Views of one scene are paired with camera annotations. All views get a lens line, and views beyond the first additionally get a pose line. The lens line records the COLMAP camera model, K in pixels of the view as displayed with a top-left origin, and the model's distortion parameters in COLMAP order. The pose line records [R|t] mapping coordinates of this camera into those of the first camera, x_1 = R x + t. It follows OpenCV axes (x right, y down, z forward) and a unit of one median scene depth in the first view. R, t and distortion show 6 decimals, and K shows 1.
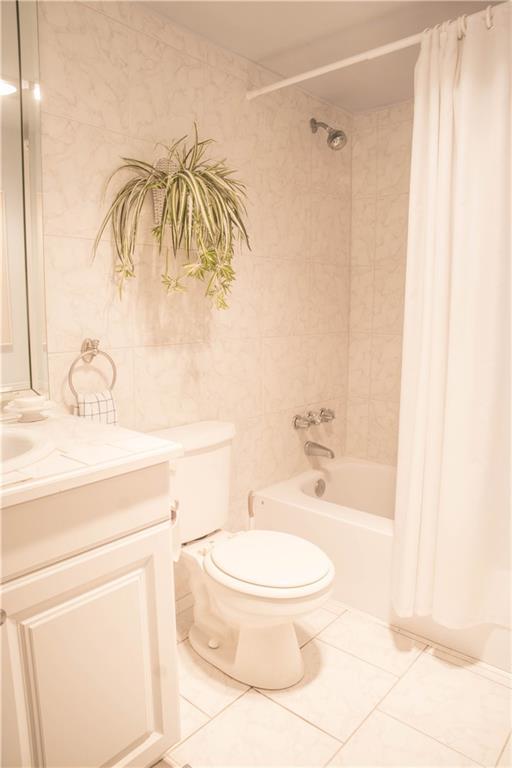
lens RADIAL K [[524.8, 0, 256.0], [0, 524.8, 384.0], [0, 0, 1]] dist [-0.083962, 0.005685]
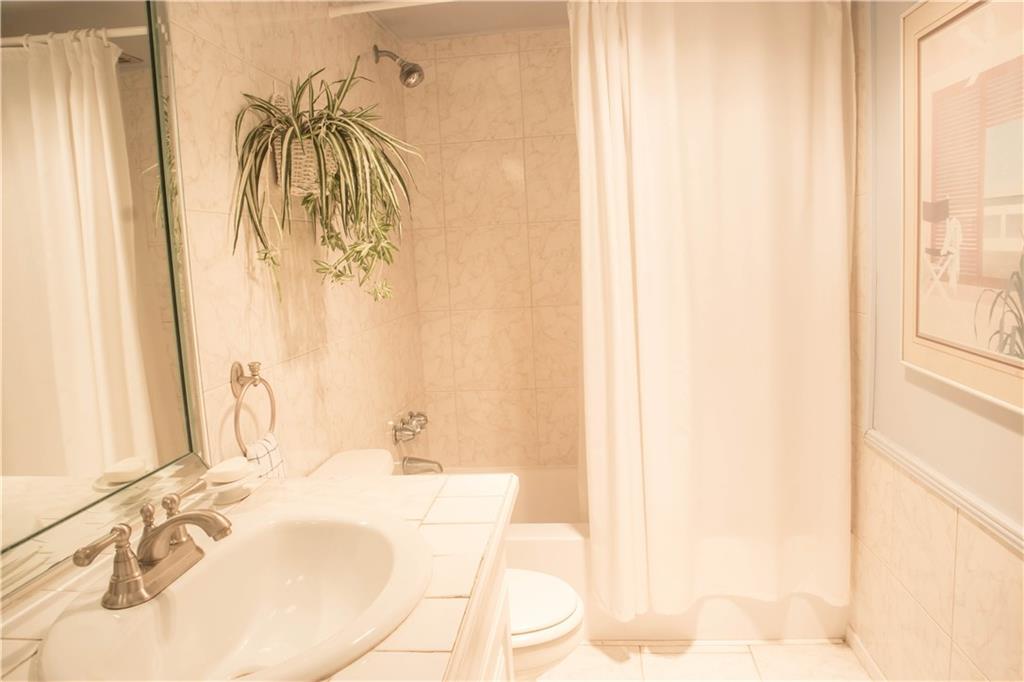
lens RADIAL K [[699.8, 0, 512.0], [0, 699.8, 341.0], [0, 0, 1]] dist [-0.083962, 0.005685]
pose [[0.826251, -0.122162, 0.549896, -0.419422], [0.144442, 0.989509, 0.002792, -0.053996], [-0.544468, 0.077121, 0.835228, 0.057424]]
